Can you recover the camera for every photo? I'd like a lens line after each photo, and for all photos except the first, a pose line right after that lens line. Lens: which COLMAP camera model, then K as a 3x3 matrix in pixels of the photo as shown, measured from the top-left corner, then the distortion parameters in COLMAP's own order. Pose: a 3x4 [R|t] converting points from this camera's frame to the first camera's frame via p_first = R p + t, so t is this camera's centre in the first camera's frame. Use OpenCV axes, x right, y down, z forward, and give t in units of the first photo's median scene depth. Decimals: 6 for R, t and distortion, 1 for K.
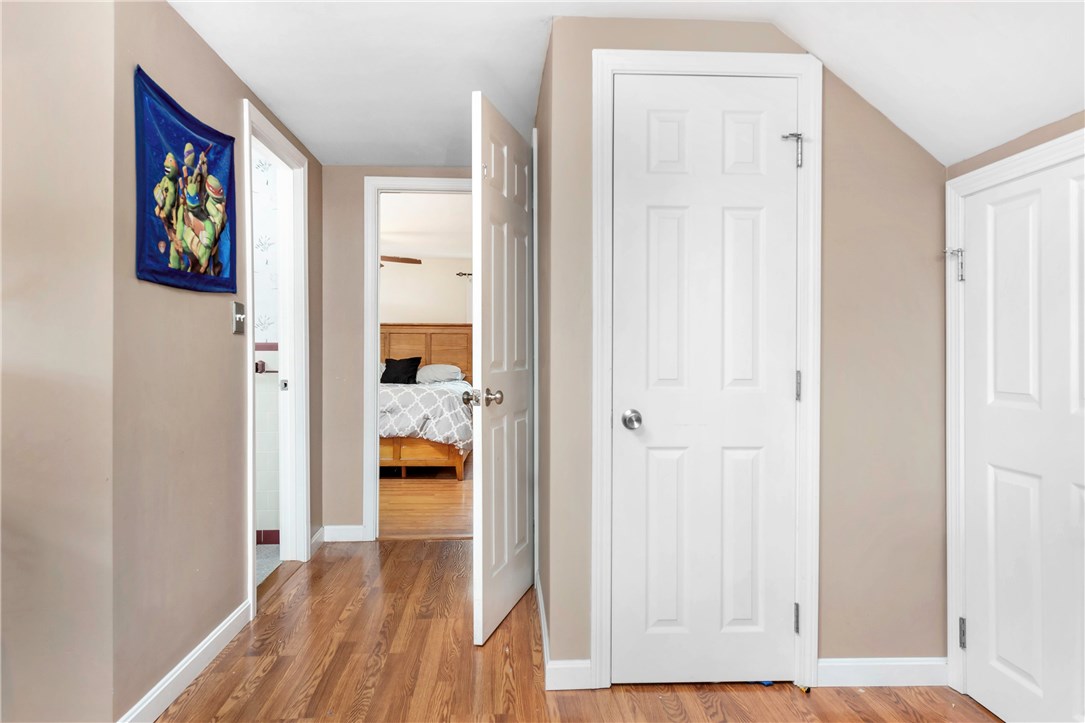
lens RADIAL K [[698.5, 0, 542.5], [0, 698.5, 361.5], [0, 0, 1]] dist [0.000234, 0.001011]
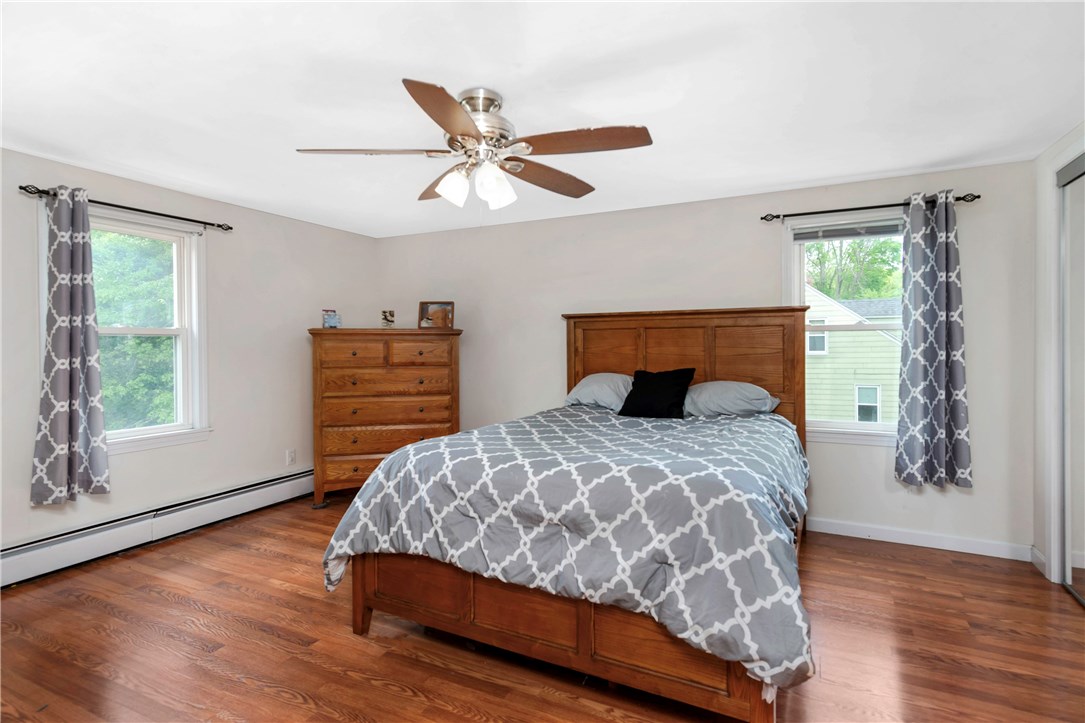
lens RADIAL K [[549.4, 0, 541.3], [0, 549.4, 346.6], [0, 0, 1]] dist [0.000868, 0.000153]
pose [[0.867987, -0.010835, -0.496469, -0.079026], [0.004115, 0.999885, -0.014628, -0.023602], [0.496570, 0.010654, 0.867931, 0.723267]]
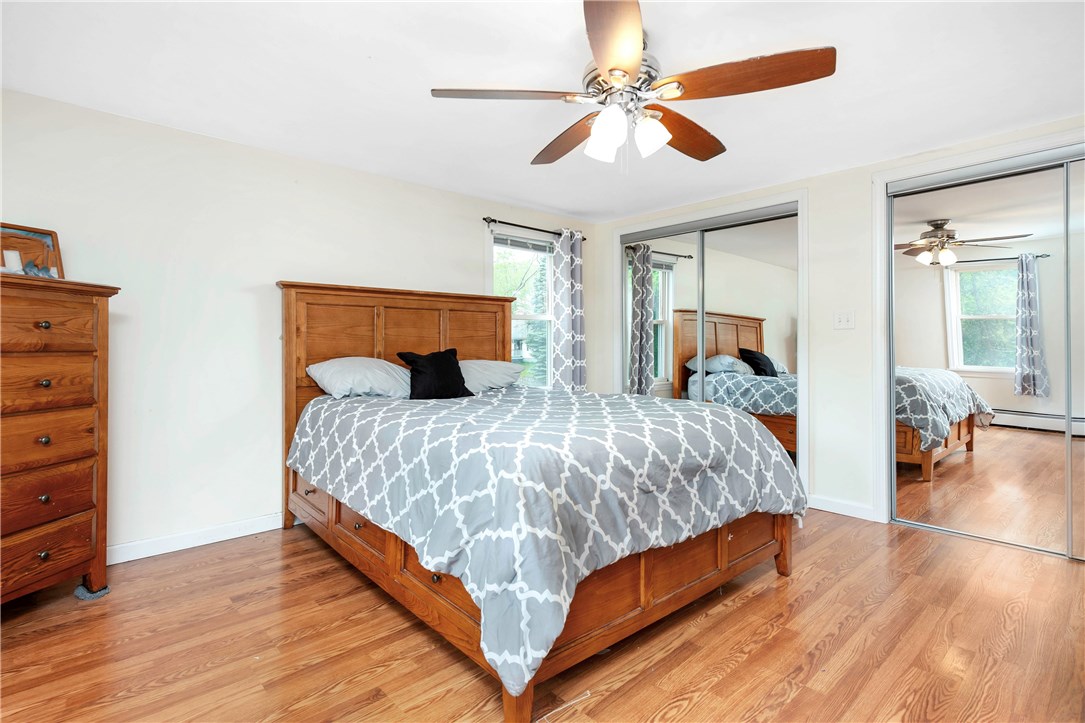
lens RADIAL K [[528.9, 0, 541.2], [0, 528.9, 341.5], [0, 0, 1]] dist [0.003508, 0.000372]
pose [[0.780641, -0.005017, 0.624959, -0.520595], [0.015742, 0.999808, -0.011637, -0.007785], [-0.624781, 0.018922, 0.780570, 0.796010]]
